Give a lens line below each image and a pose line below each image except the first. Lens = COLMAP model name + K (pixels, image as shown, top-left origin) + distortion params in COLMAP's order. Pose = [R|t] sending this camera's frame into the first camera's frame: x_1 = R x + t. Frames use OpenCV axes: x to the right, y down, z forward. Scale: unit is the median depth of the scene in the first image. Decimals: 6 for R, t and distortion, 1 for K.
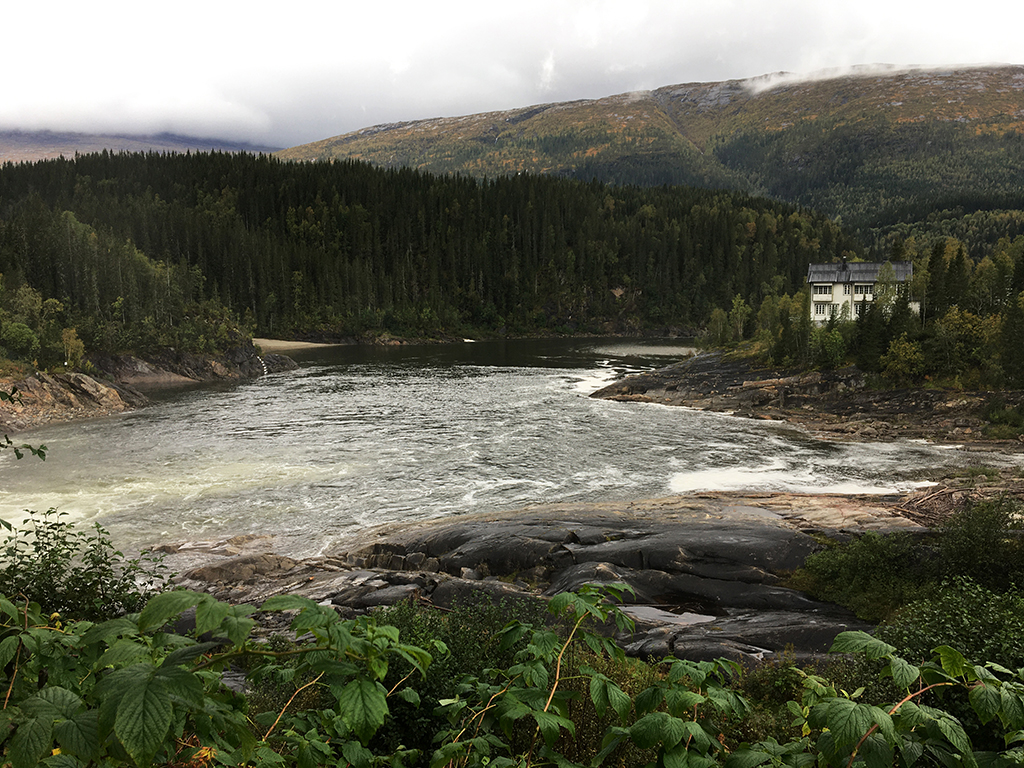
lens RADIAL K [[844.1, 0, 515.2], [0, 844.1, 388.3], [0, 0, 1]] dist [0.032310, -0.023263]
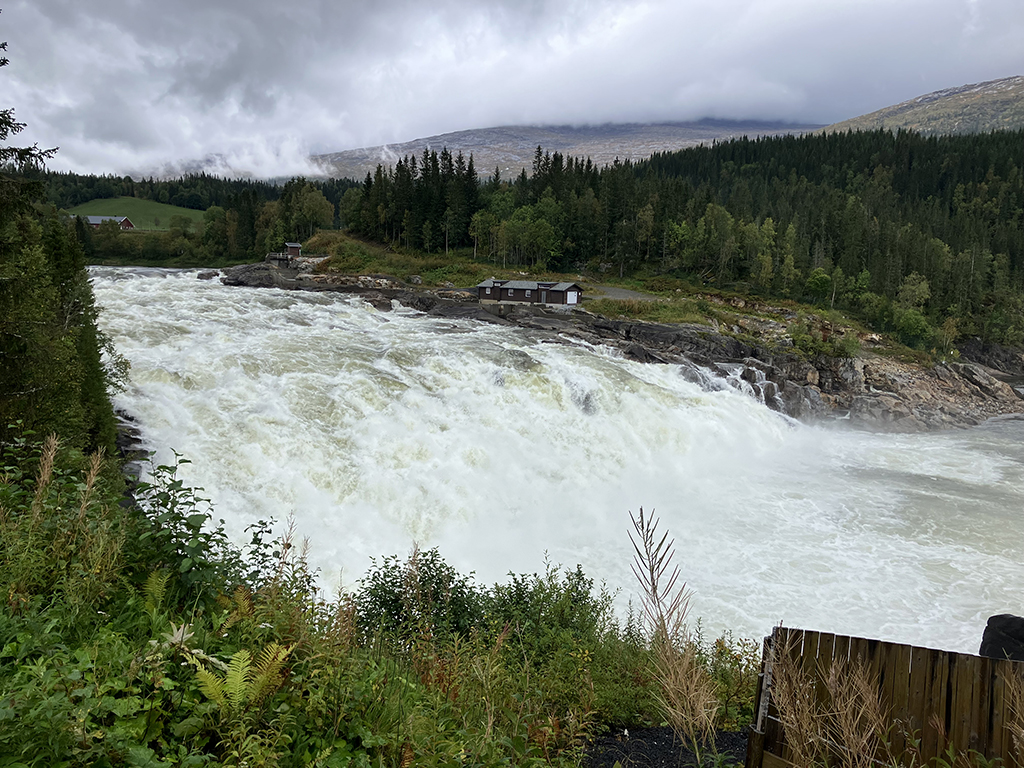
lens RADIAL K [[822.6, 0, 511.9], [0, 822.6, 378.5], [0, 0, 1]] dist [-0.008216, 0.007301]
pose [[0.824414, 0.098862, -0.557286, -0.154398], [-0.086803, 0.995063, 0.048113, -0.000184], [0.559292, 0.008709, 0.828925, -0.030162]]
